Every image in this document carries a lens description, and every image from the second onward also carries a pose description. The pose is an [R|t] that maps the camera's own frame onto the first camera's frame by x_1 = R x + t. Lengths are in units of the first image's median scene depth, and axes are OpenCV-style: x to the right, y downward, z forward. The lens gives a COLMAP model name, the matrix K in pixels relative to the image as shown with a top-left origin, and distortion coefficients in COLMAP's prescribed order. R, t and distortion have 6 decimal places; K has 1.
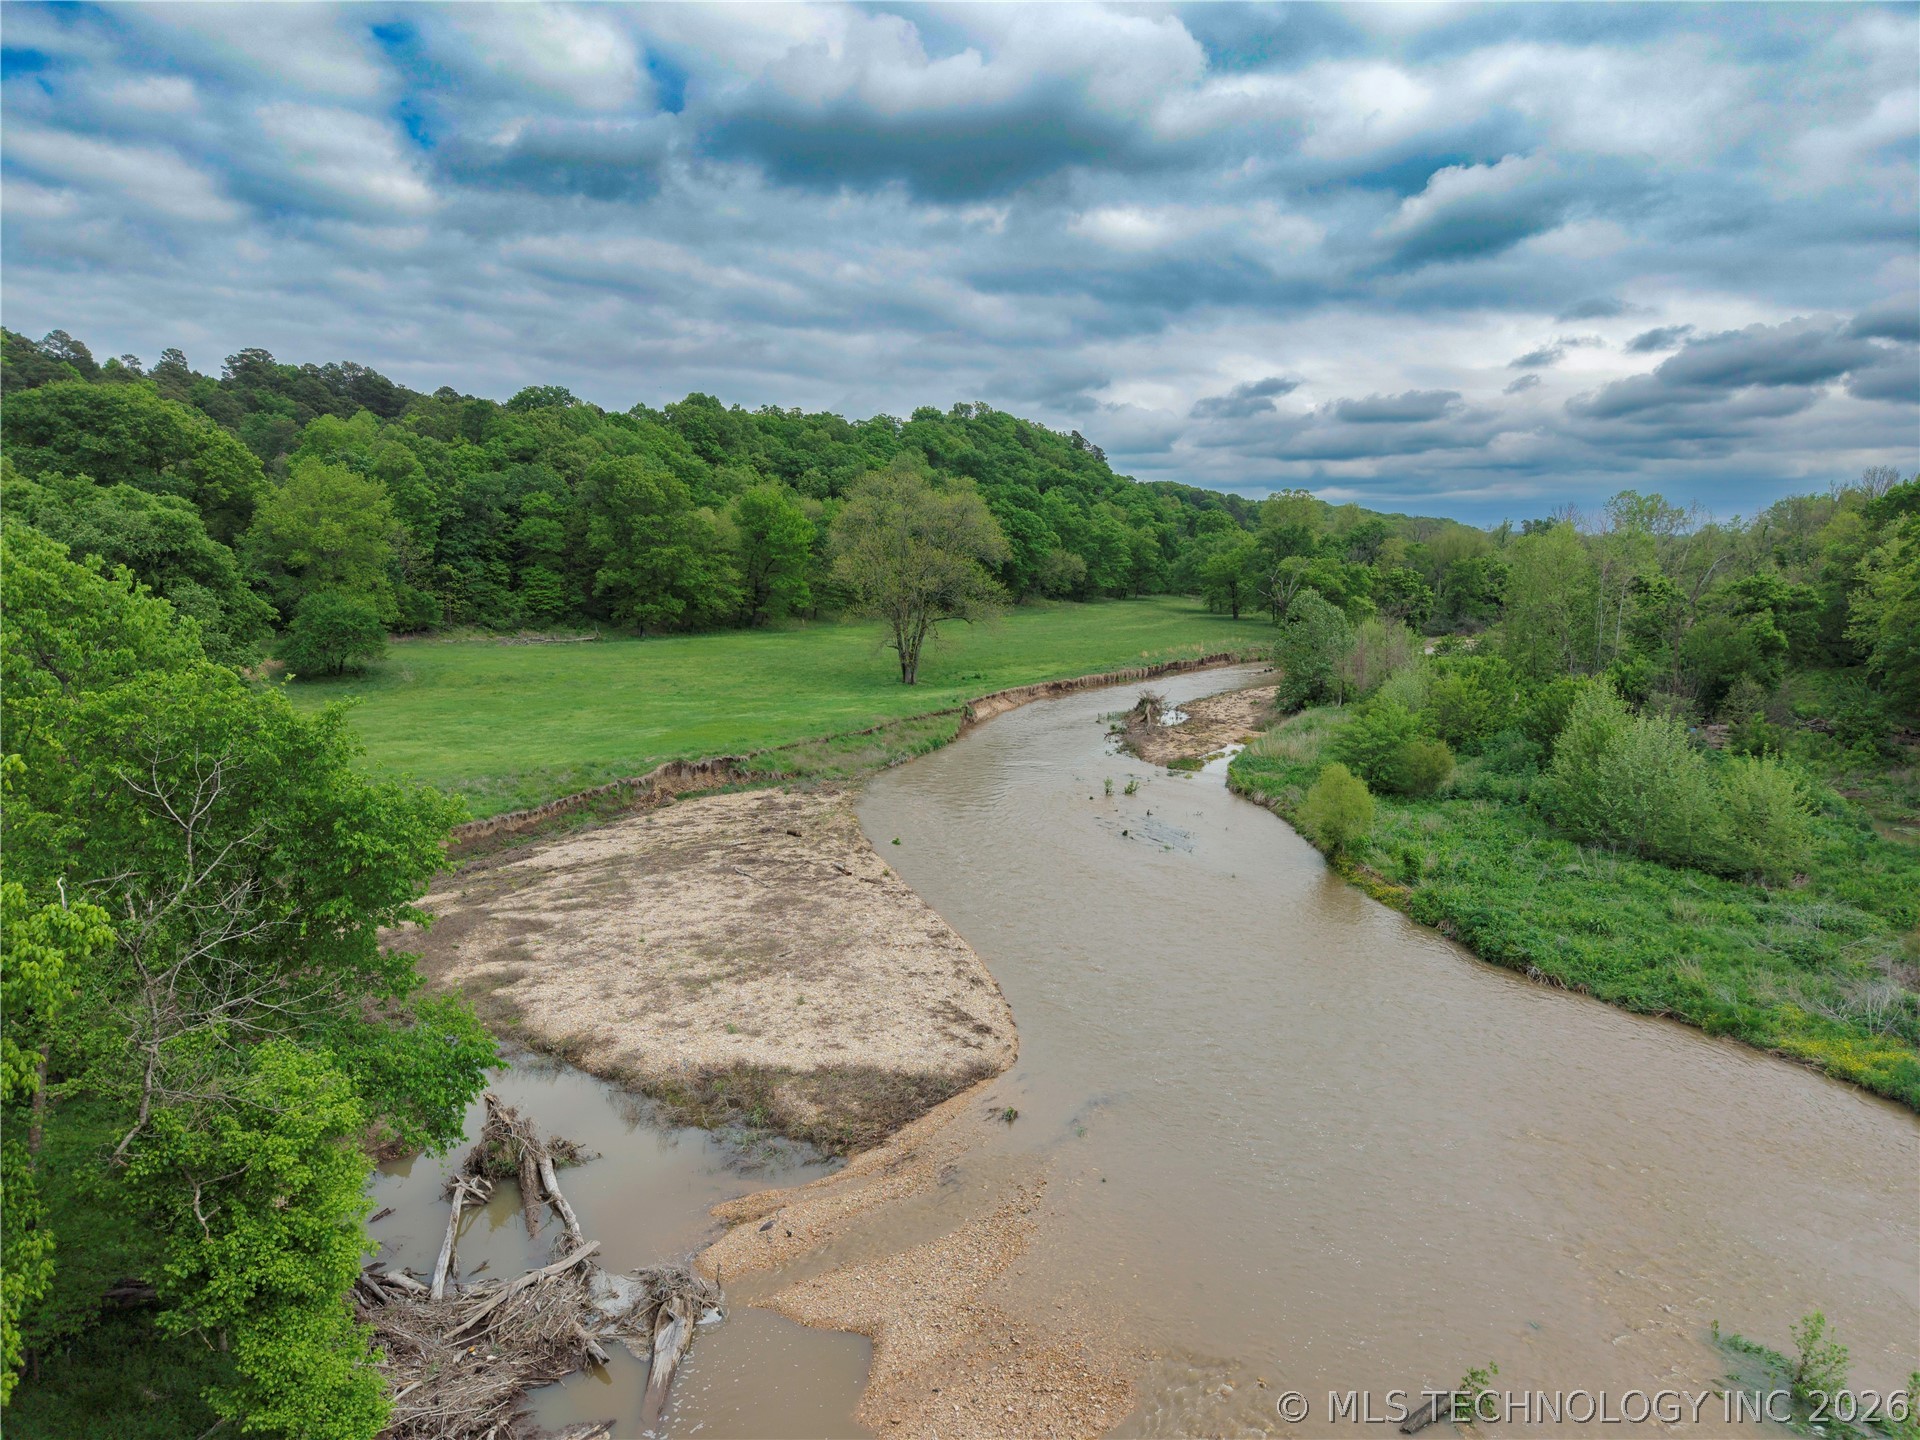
lens RADIAL K [[1301.6, 0, 962.5], [0, 1301.6, 714.9], [0, 0, 1]] dist [0.072451, -0.102012]
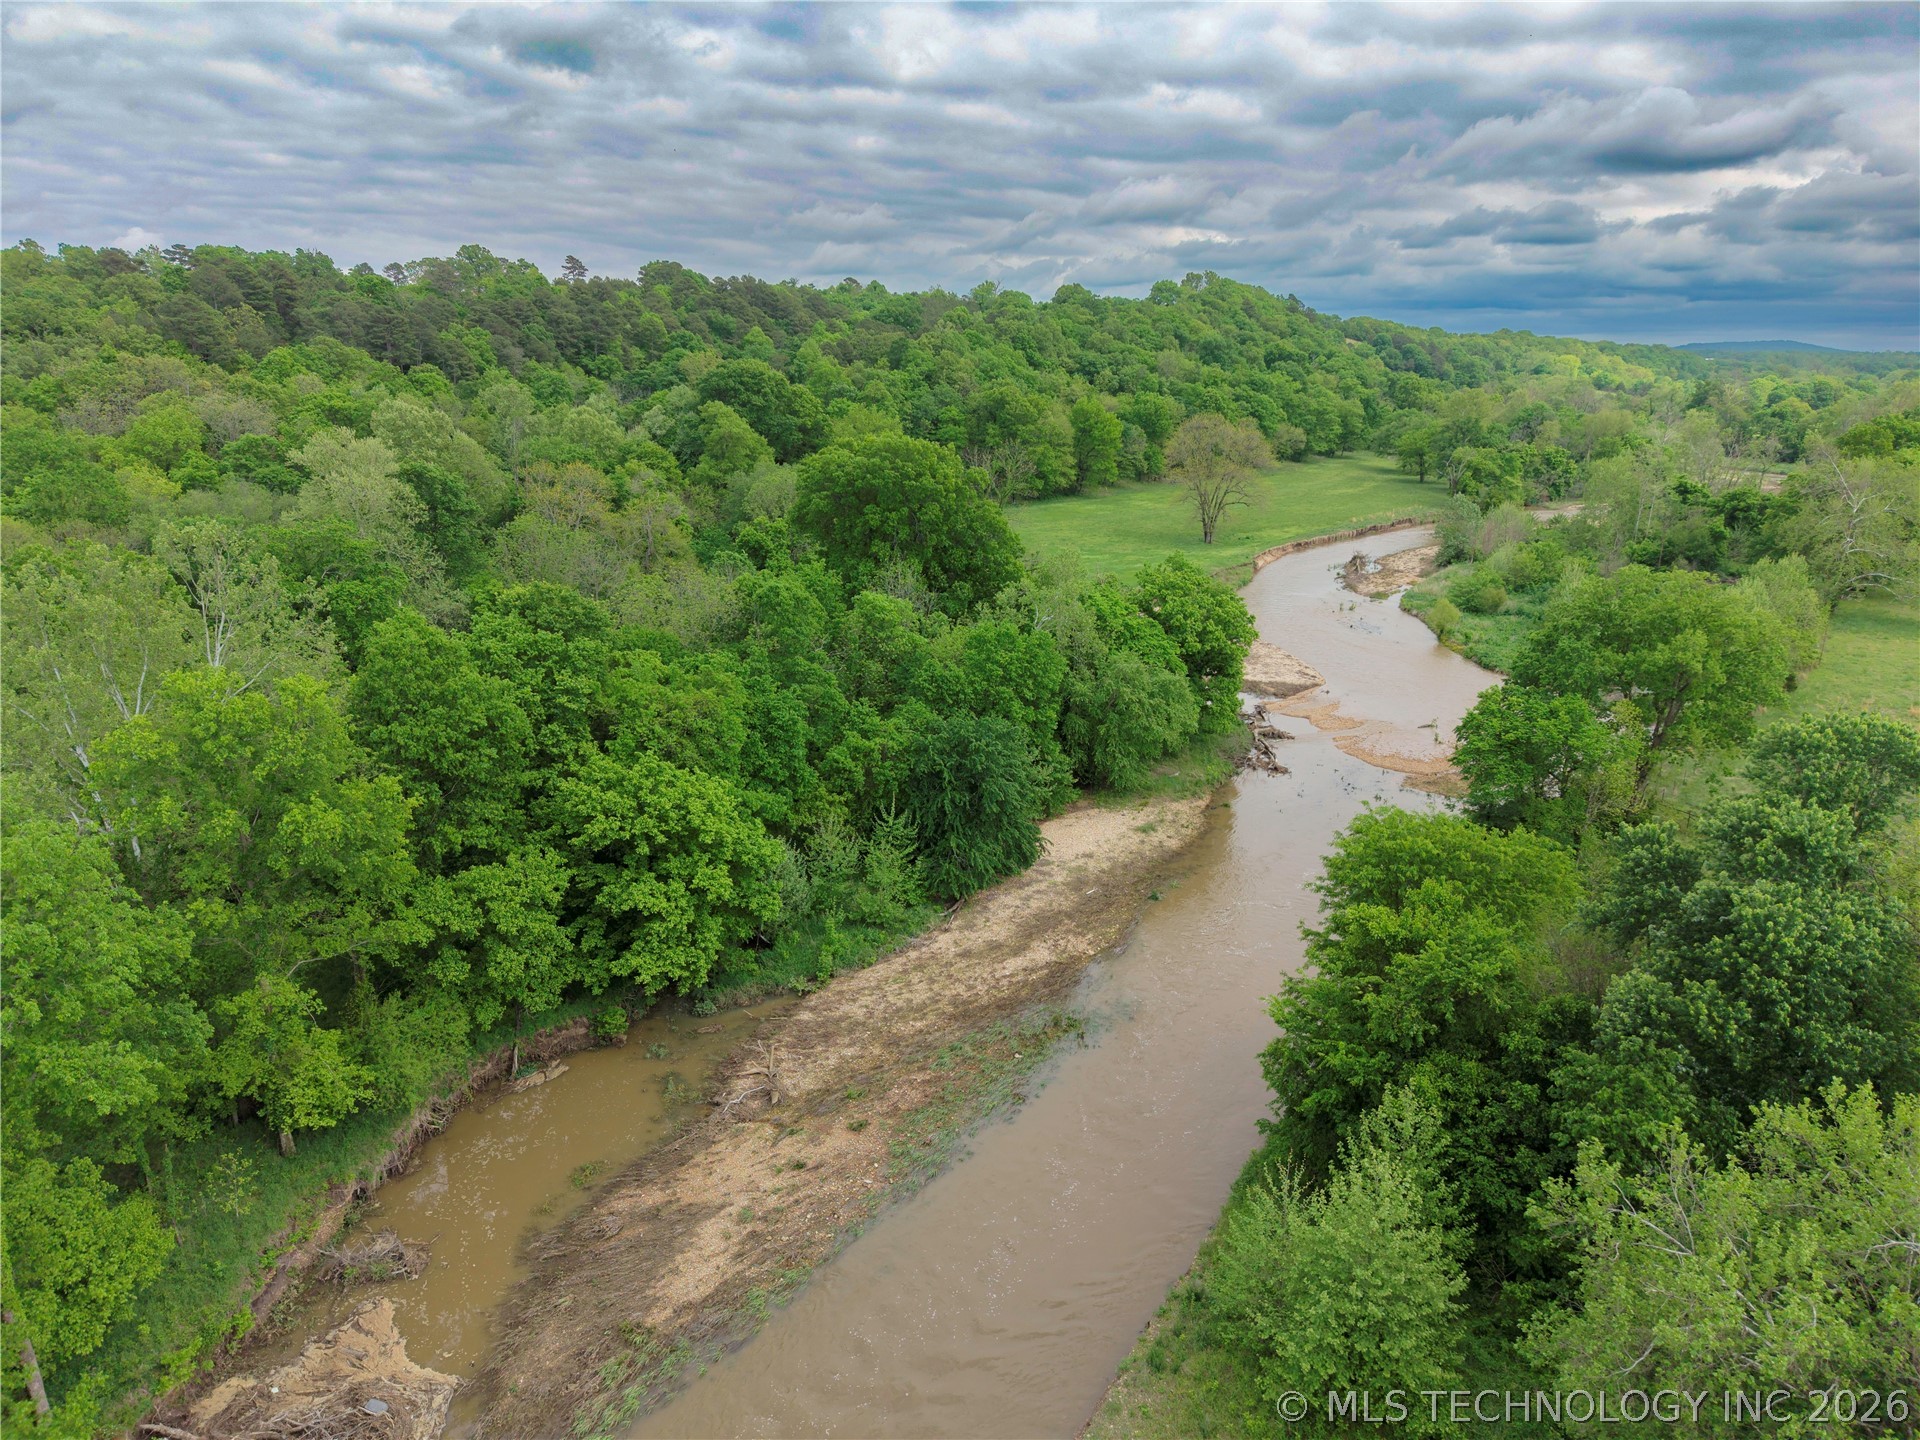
lens RADIAL K [[1301.6, 0, 962.5], [0, 1301.6, 714.9], [0, 0, 1]] dist [0.072451, -0.102012]
pose [[0.991178, 0.032121, -0.128586, -0.093876], [-0.013831, 0.989958, 0.140682, -0.026247], [0.131814, -0.137663, 0.981669, -0.511168]]
